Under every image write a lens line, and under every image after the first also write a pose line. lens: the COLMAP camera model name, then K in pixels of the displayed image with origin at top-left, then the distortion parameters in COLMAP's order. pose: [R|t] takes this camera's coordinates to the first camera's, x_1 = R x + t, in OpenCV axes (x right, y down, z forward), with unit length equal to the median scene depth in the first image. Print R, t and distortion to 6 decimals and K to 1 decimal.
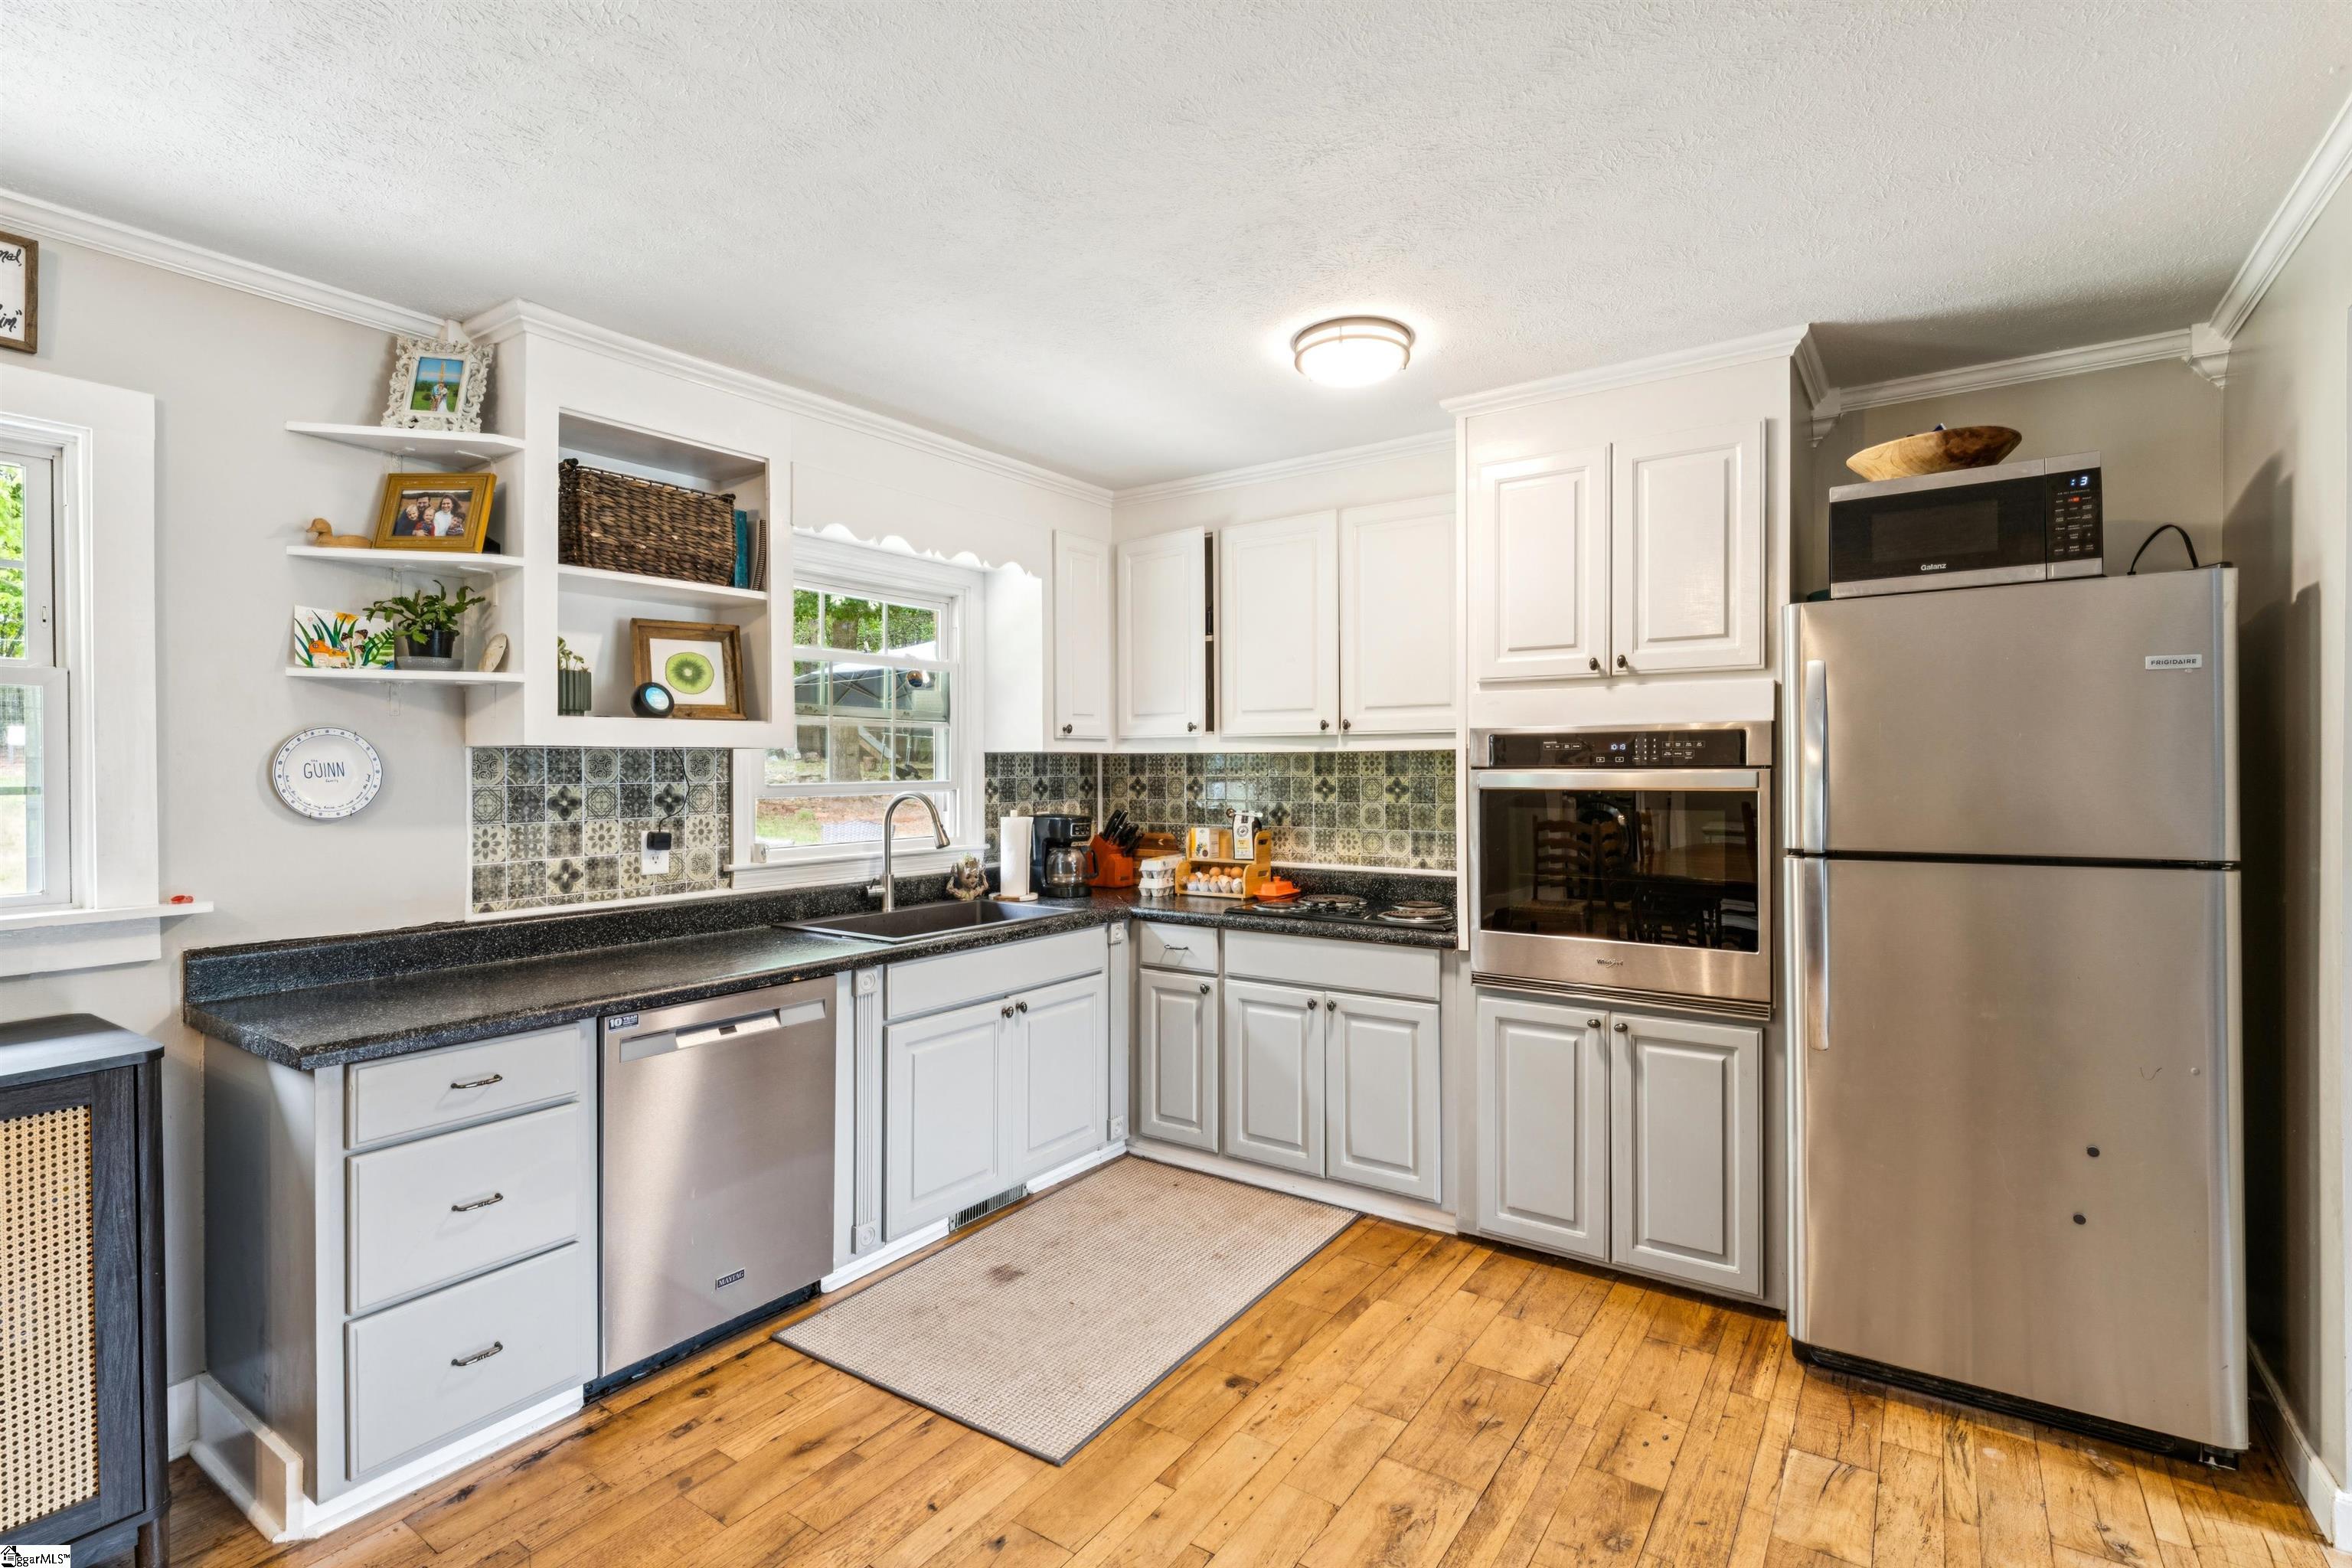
lens RADIAL K [[1103.9, 0, 1175.2], [0, 1103.9, 777.6], [0, 0, 1]] dist [-0.001238, -0.000416]
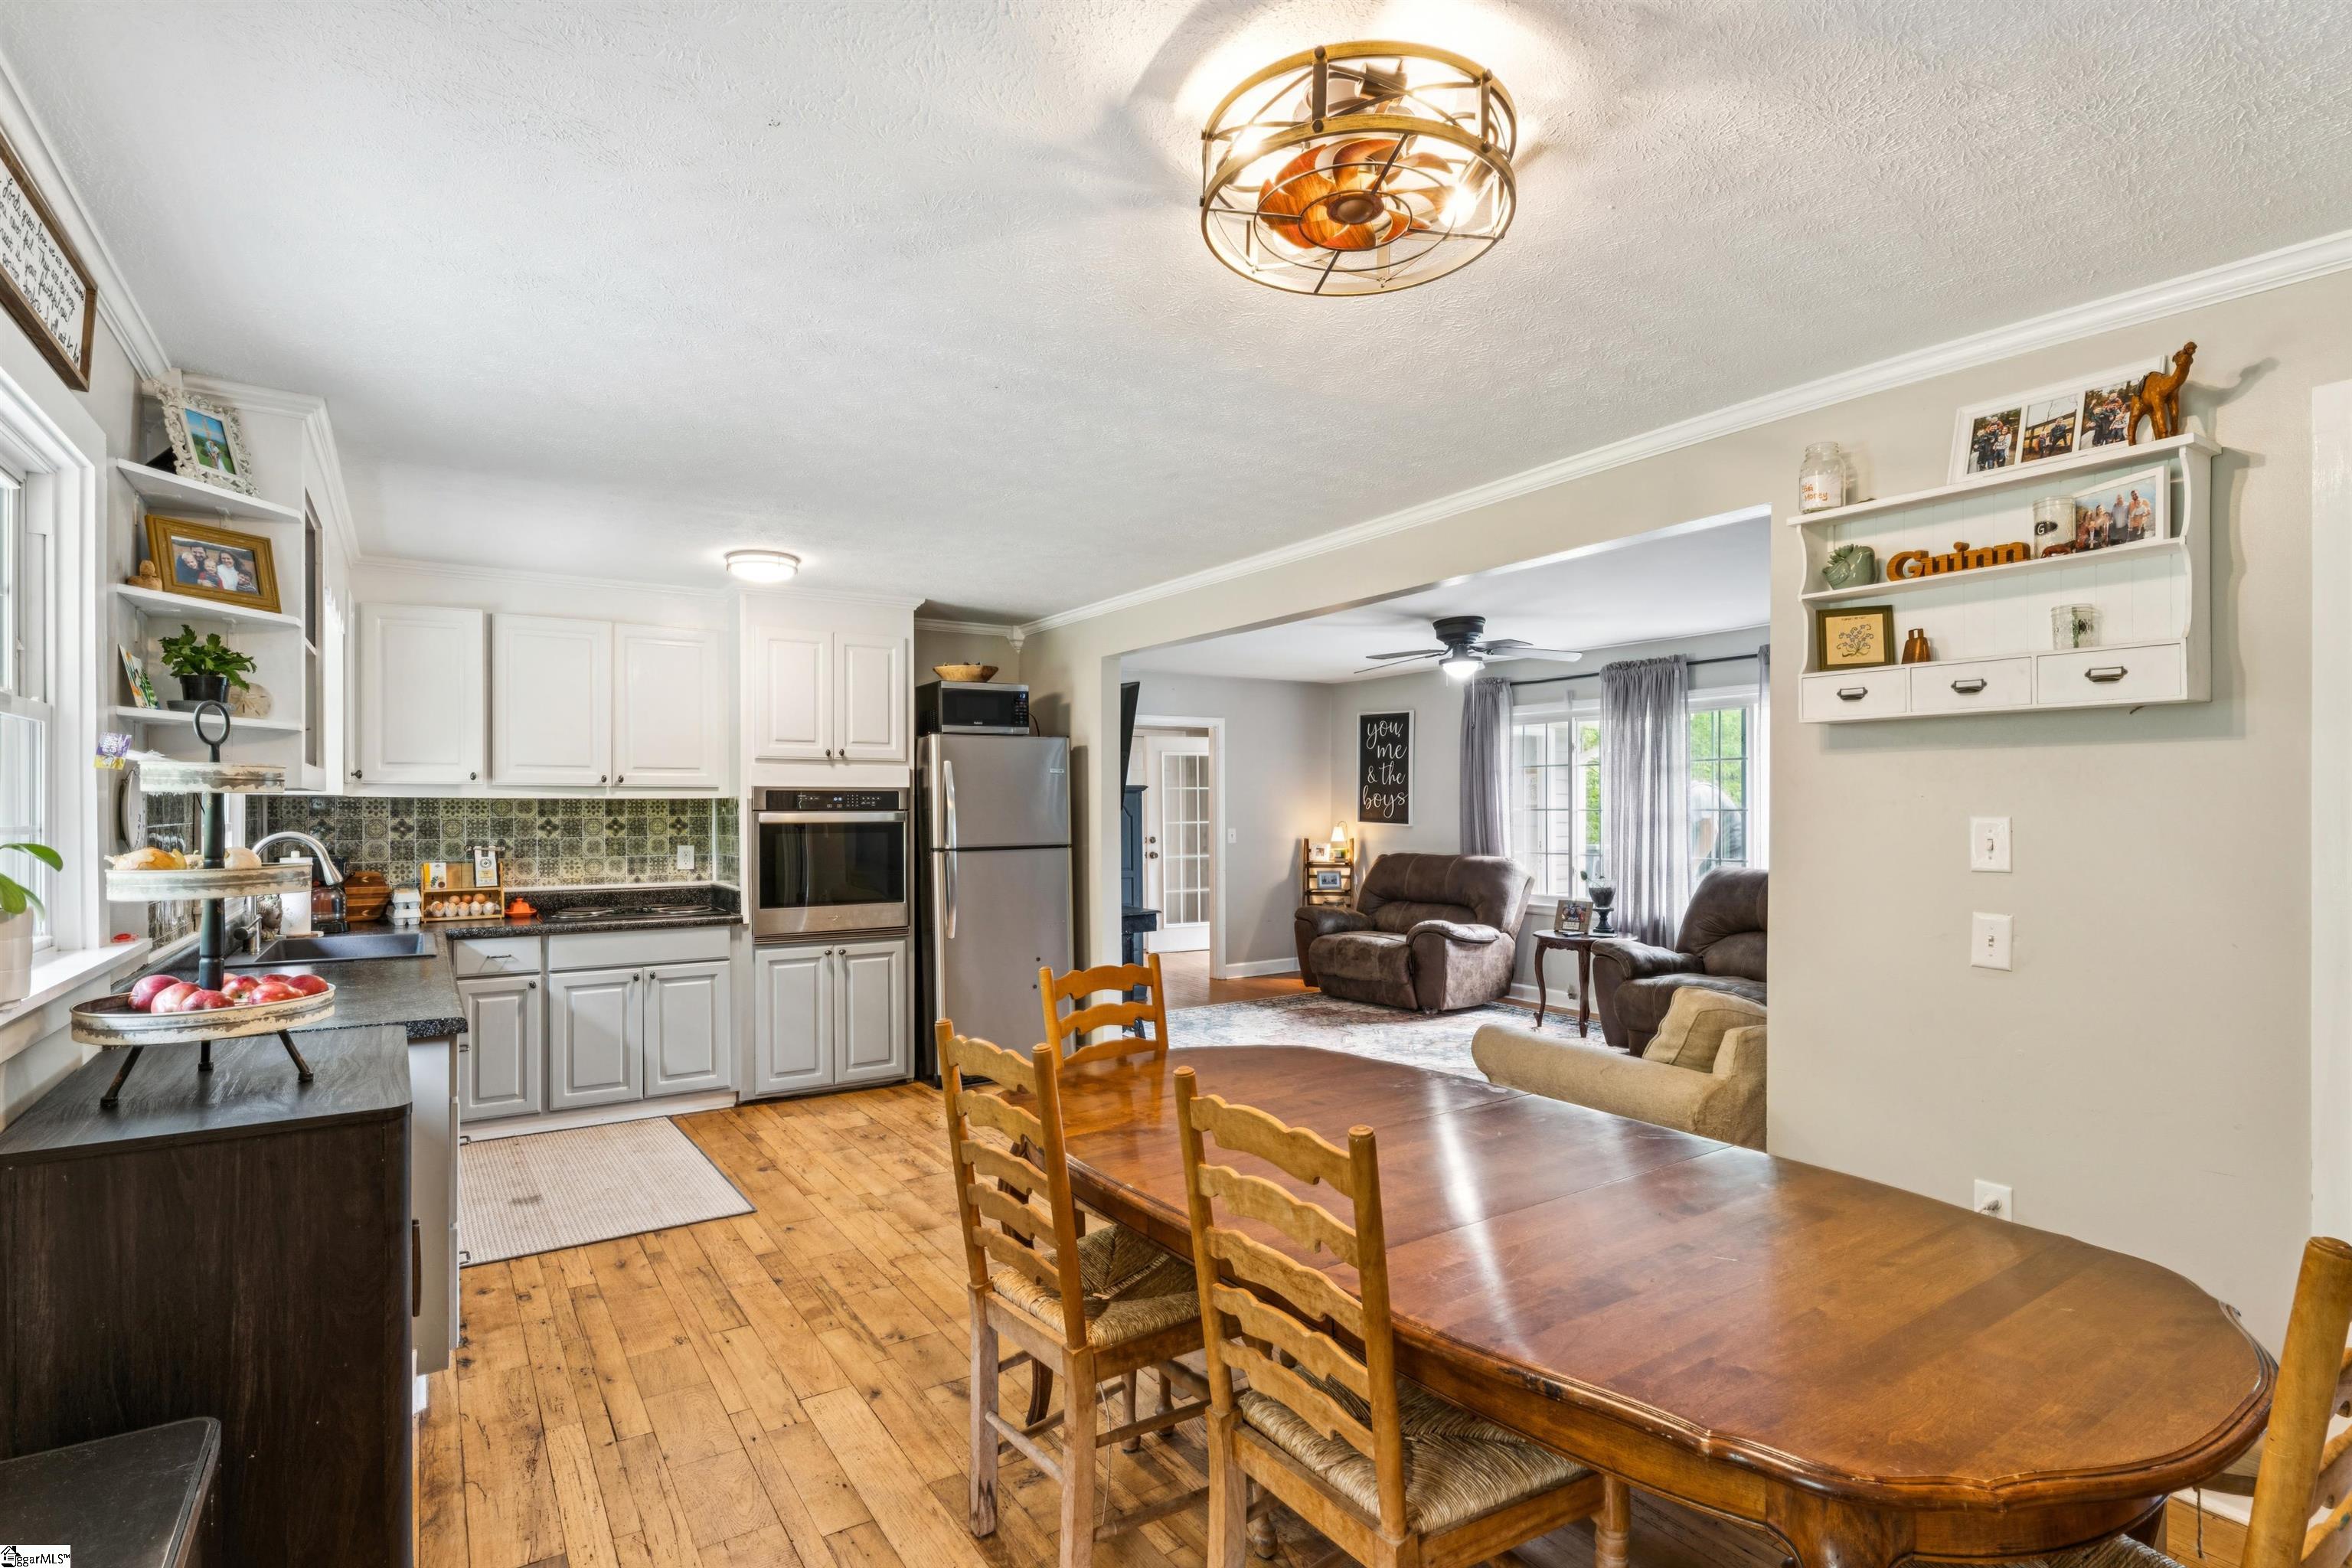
lens RADIAL K [[1103.9, 0, 1177.5], [0, 1103.9, 801.0], [0, 0, 1]] dist [-0.001238, -0.000416]
pose [[0.366124, 0.009319, 0.930519, -0.940114], [0.008705, 0.999872, -0.013439, 0.004167], [-0.930525, 0.013021, 0.365996, -0.165645]]
